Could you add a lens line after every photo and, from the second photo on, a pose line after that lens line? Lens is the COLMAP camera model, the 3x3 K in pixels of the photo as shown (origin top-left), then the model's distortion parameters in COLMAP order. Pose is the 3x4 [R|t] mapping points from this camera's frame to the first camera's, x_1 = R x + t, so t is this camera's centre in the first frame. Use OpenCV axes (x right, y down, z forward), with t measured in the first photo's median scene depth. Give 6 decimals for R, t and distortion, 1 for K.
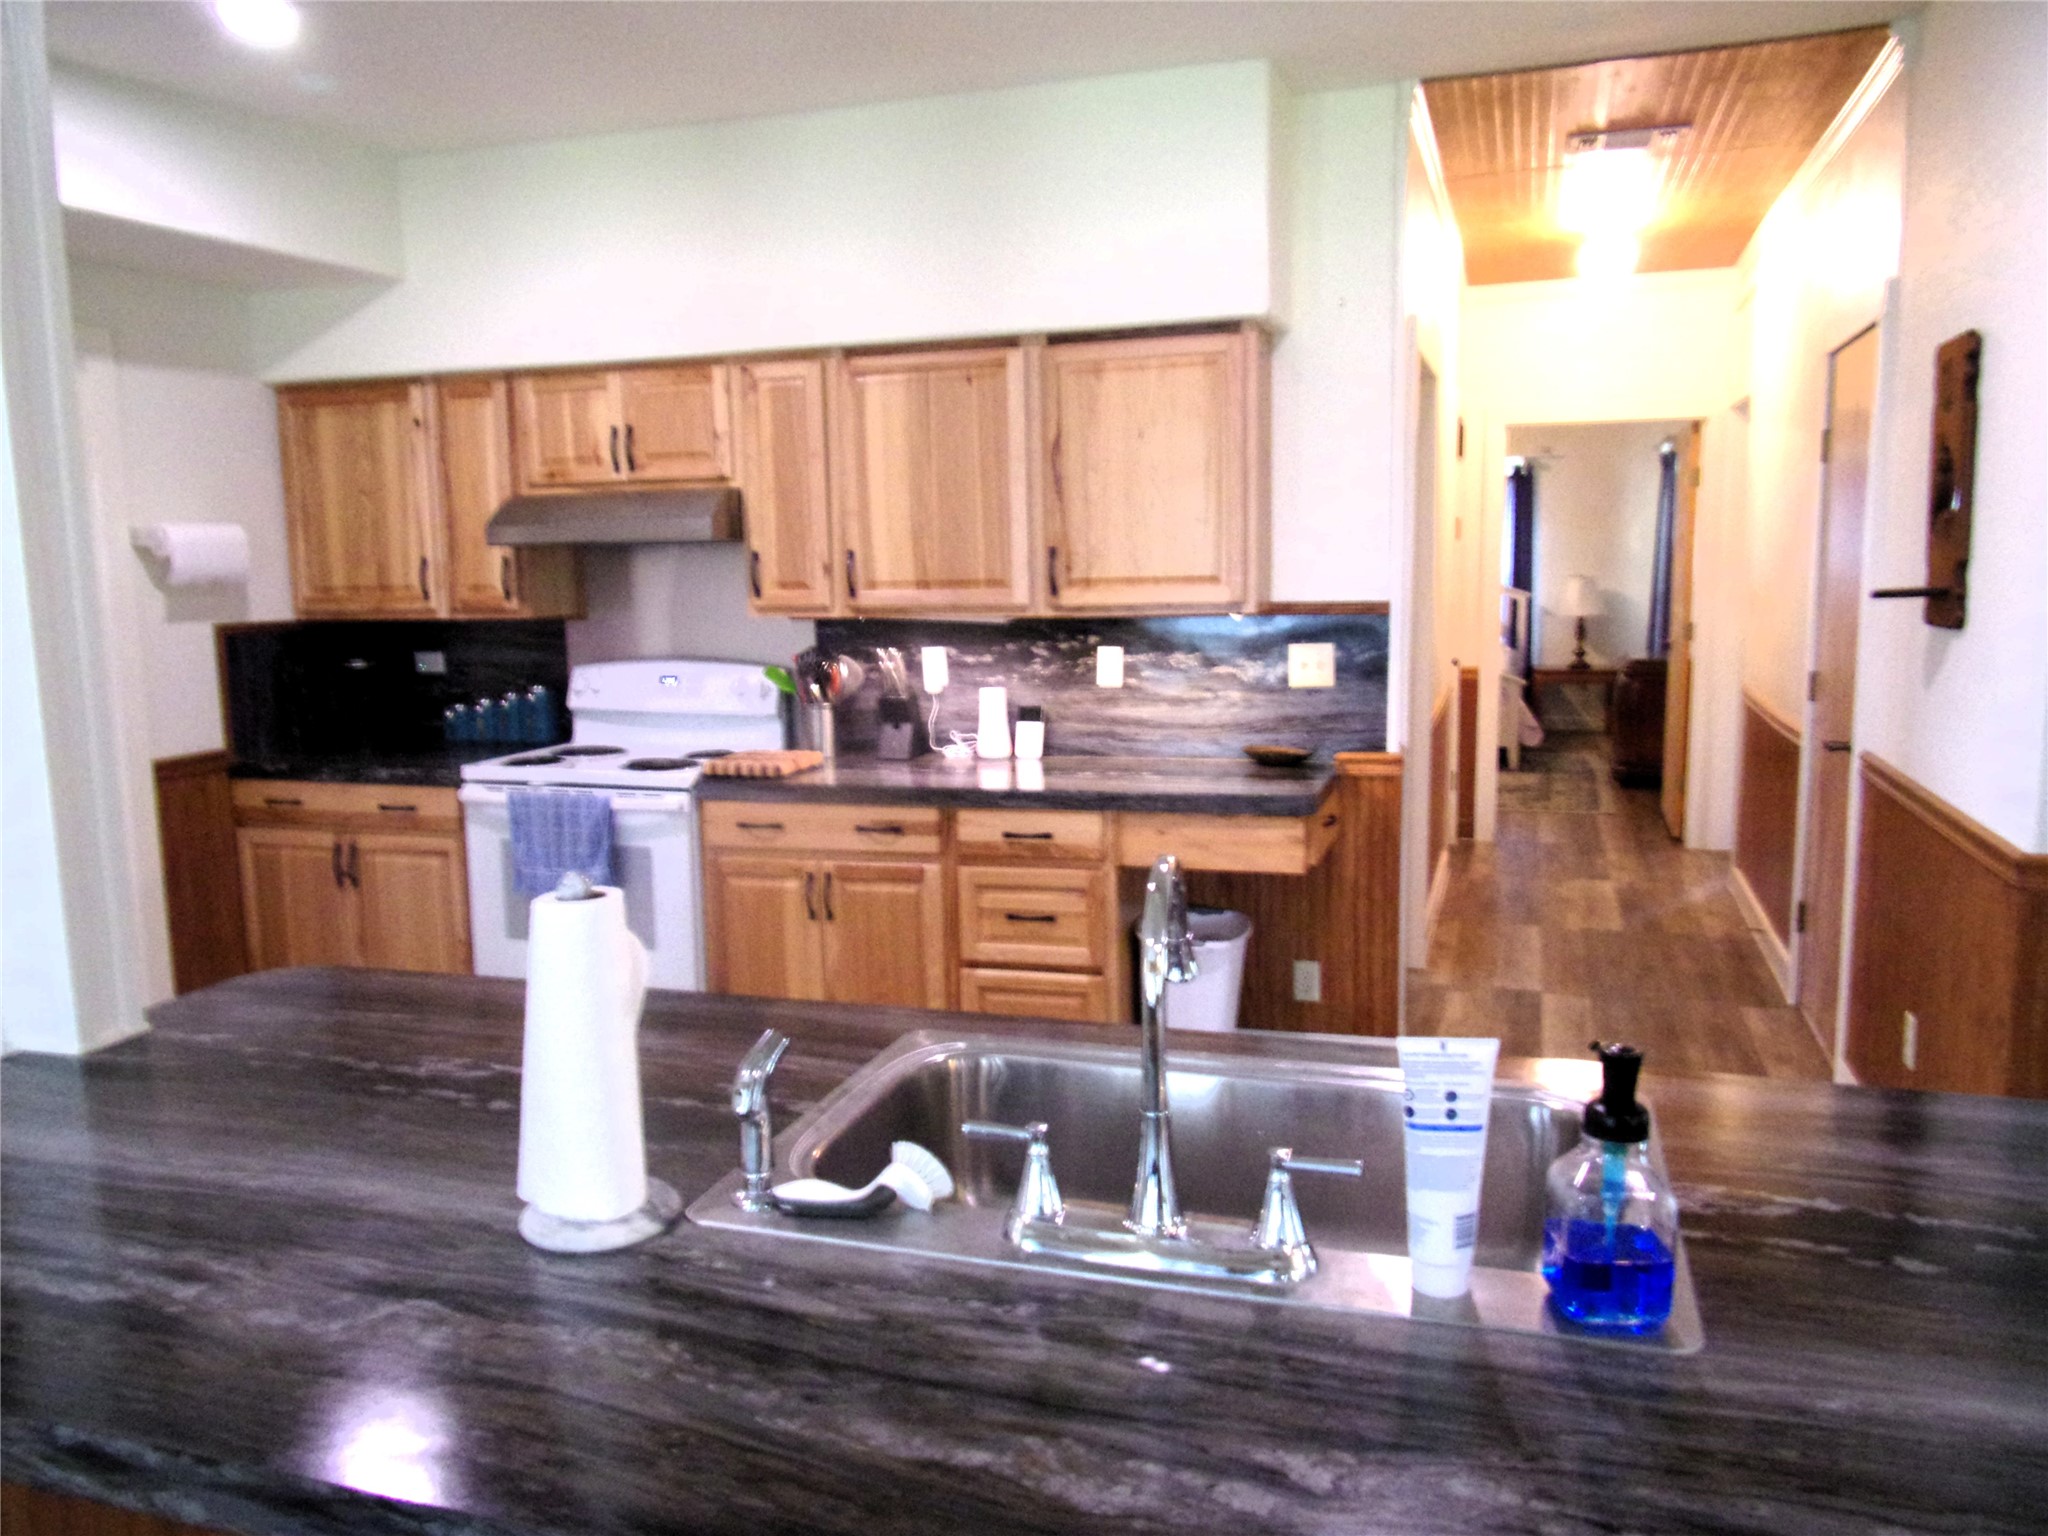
lens RADIAL K [[1512.7, 0, 1023.9], [0, 1512.7, 769.8], [0, 0, 1]] dist [-0.023524, 0.008096]
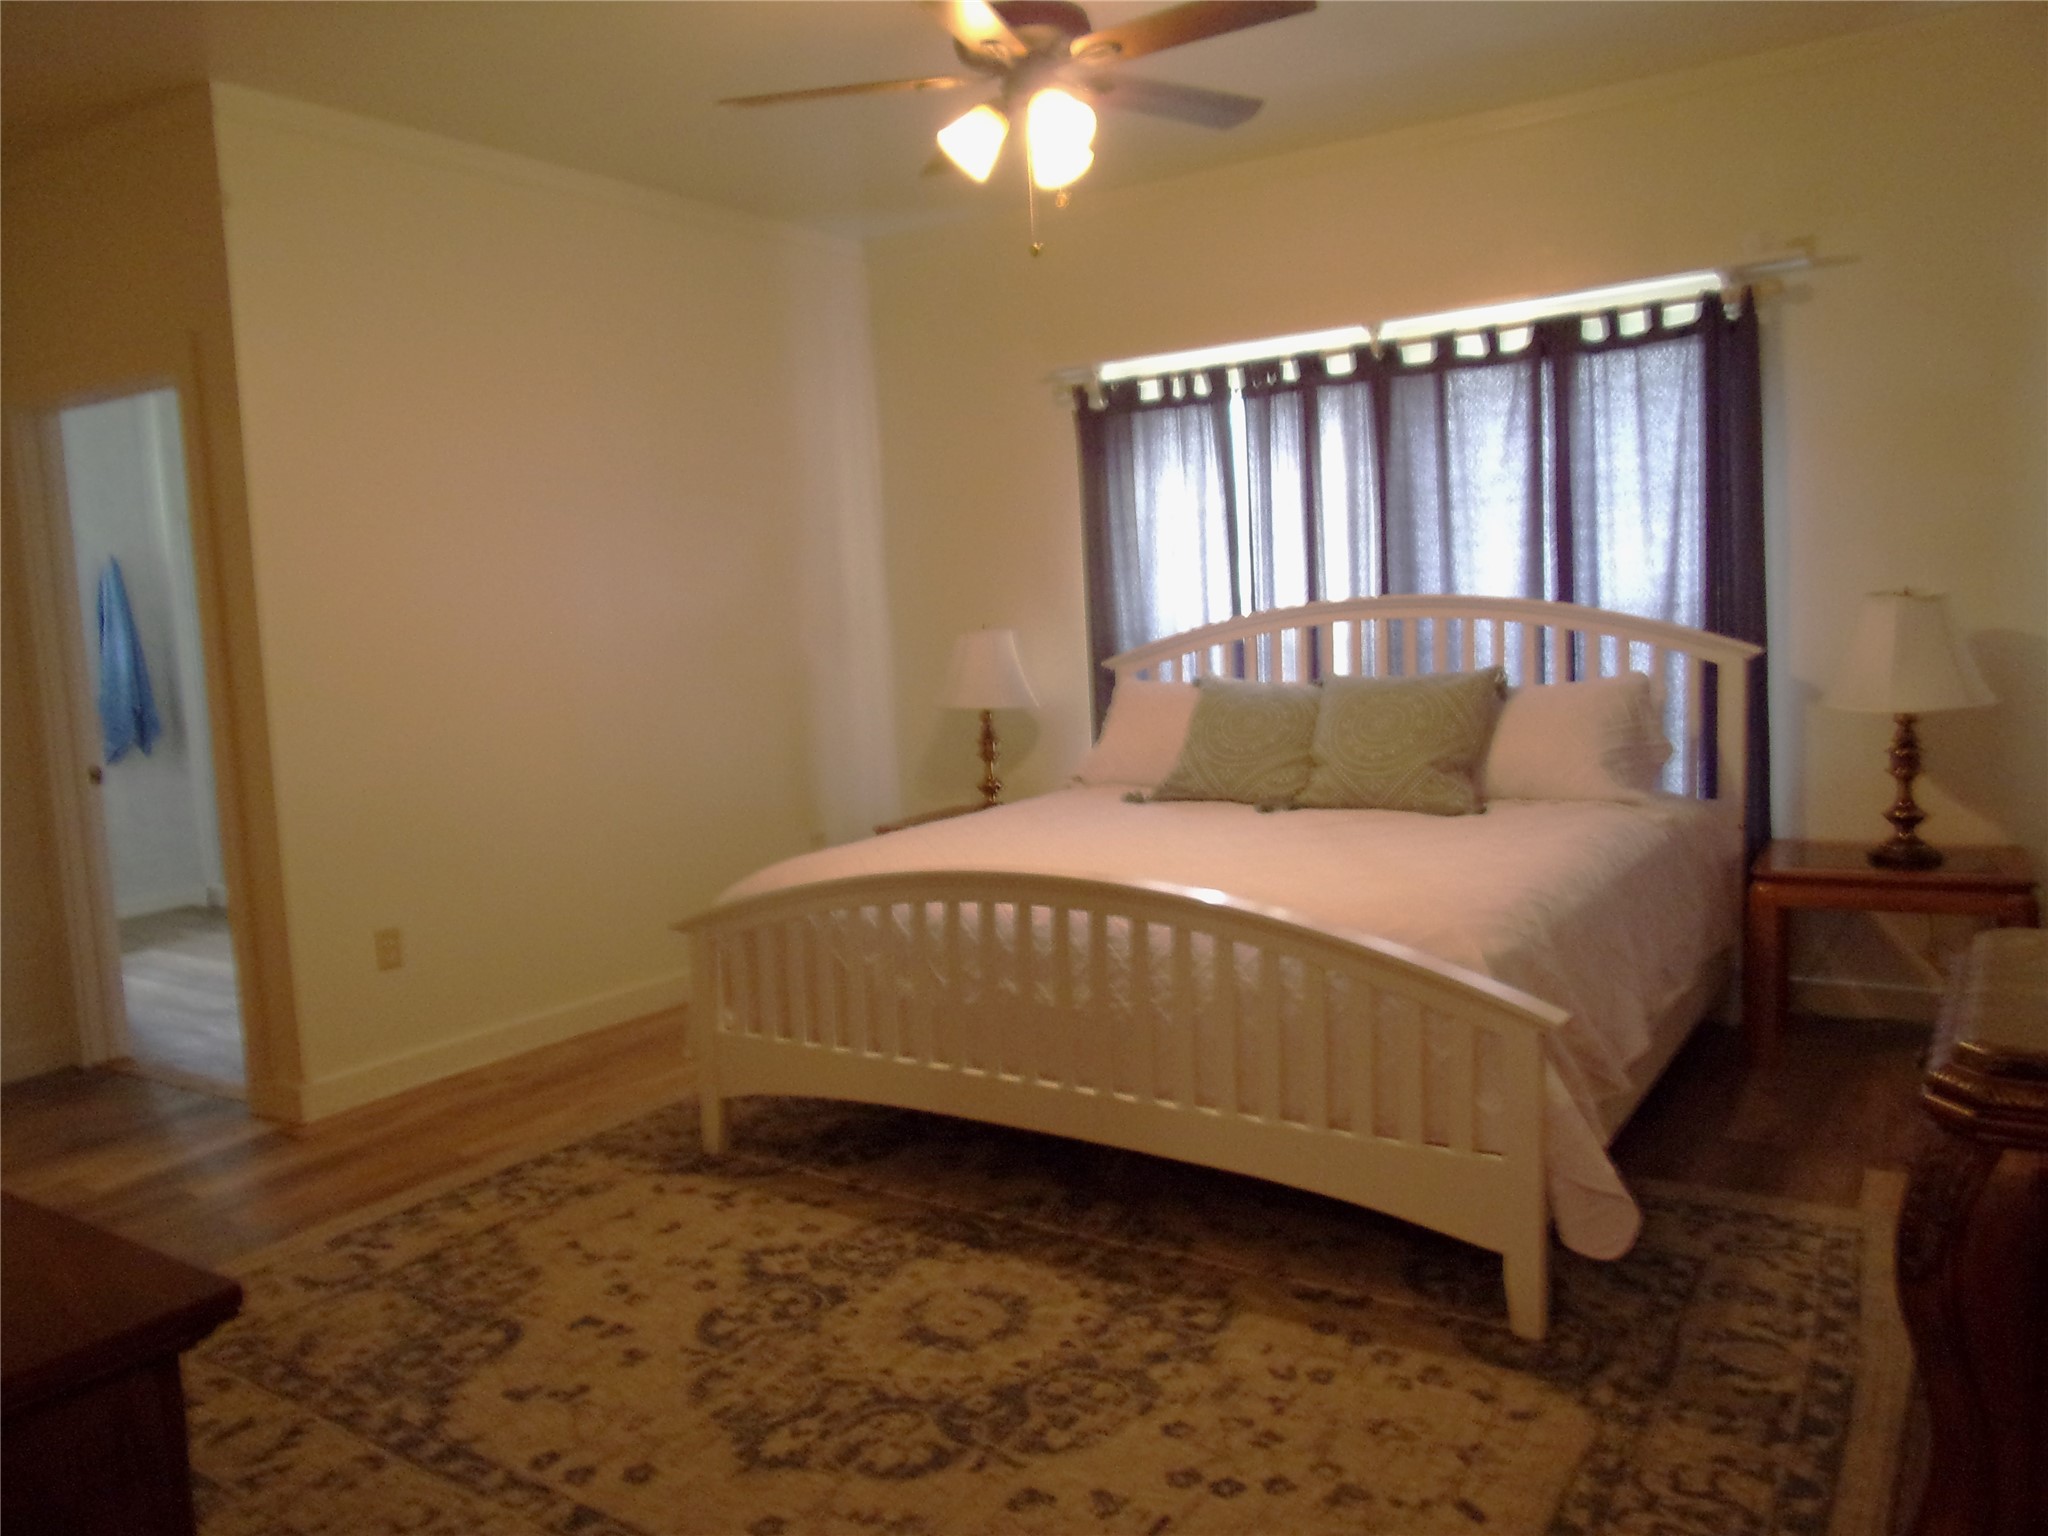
lens RADIAL K [[1512.7, 0, 1021.4], [0, 1512.7, 761.8], [0, 0, 1]] dist [-0.023524, 0.008096]
pose [[0.962965, -0.003097, -0.269609, 0.265319], [-0.003693, 0.999689, -0.024676, -0.080202], [0.269601, 0.024758, 0.962654, 0.611992]]
